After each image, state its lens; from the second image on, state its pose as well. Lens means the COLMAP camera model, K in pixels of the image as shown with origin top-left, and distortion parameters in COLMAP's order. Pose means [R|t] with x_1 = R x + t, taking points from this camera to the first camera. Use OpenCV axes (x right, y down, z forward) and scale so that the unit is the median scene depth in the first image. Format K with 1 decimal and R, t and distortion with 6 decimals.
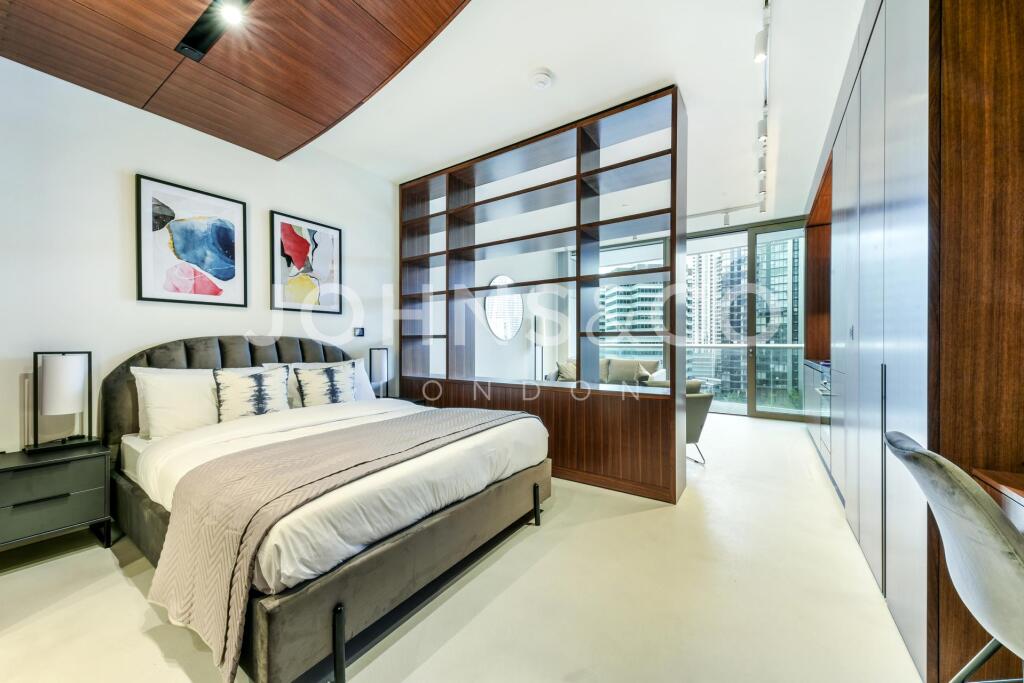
lens RADIAL K [[379.5, 0, 521.8], [0, 379.5, 343.2], [0, 0, 1]] dist [-0.001540, -0.000051]
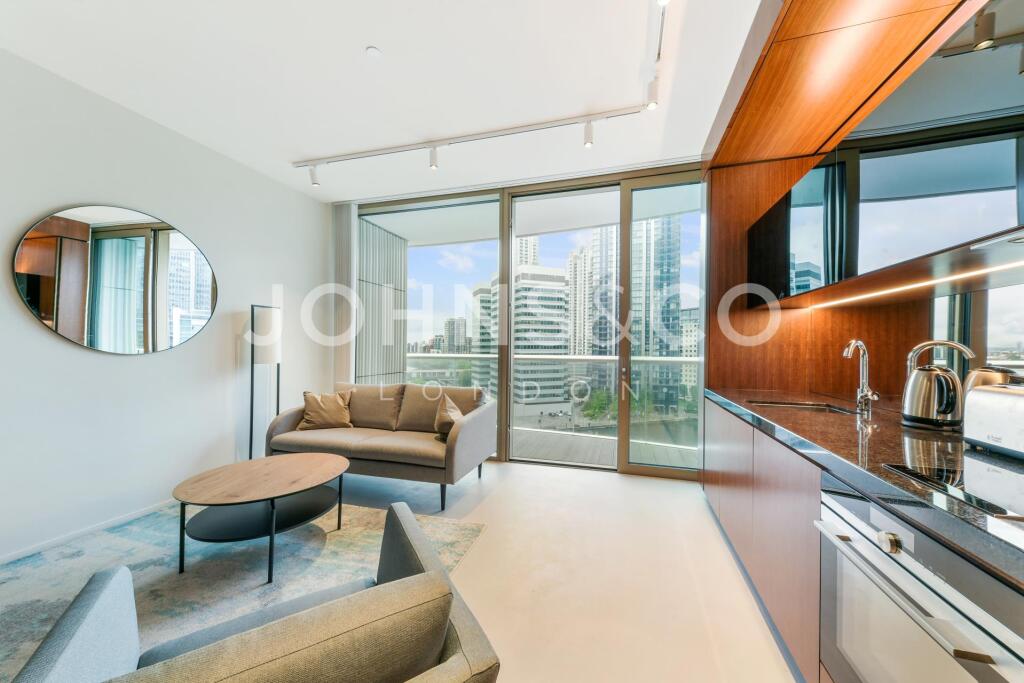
lens RADIAL K [[358.9, 0, 508.8], [0, 358.9, 343.0], [0, 0, 1]] dist [-0.000359, -0.000007]
pose [[0.967153, 0.009469, 0.254018, 0.294088], [-0.007861, 0.999942, -0.007345, -0.022509], [-0.254072, 0.005107, 0.967172, 0.518451]]
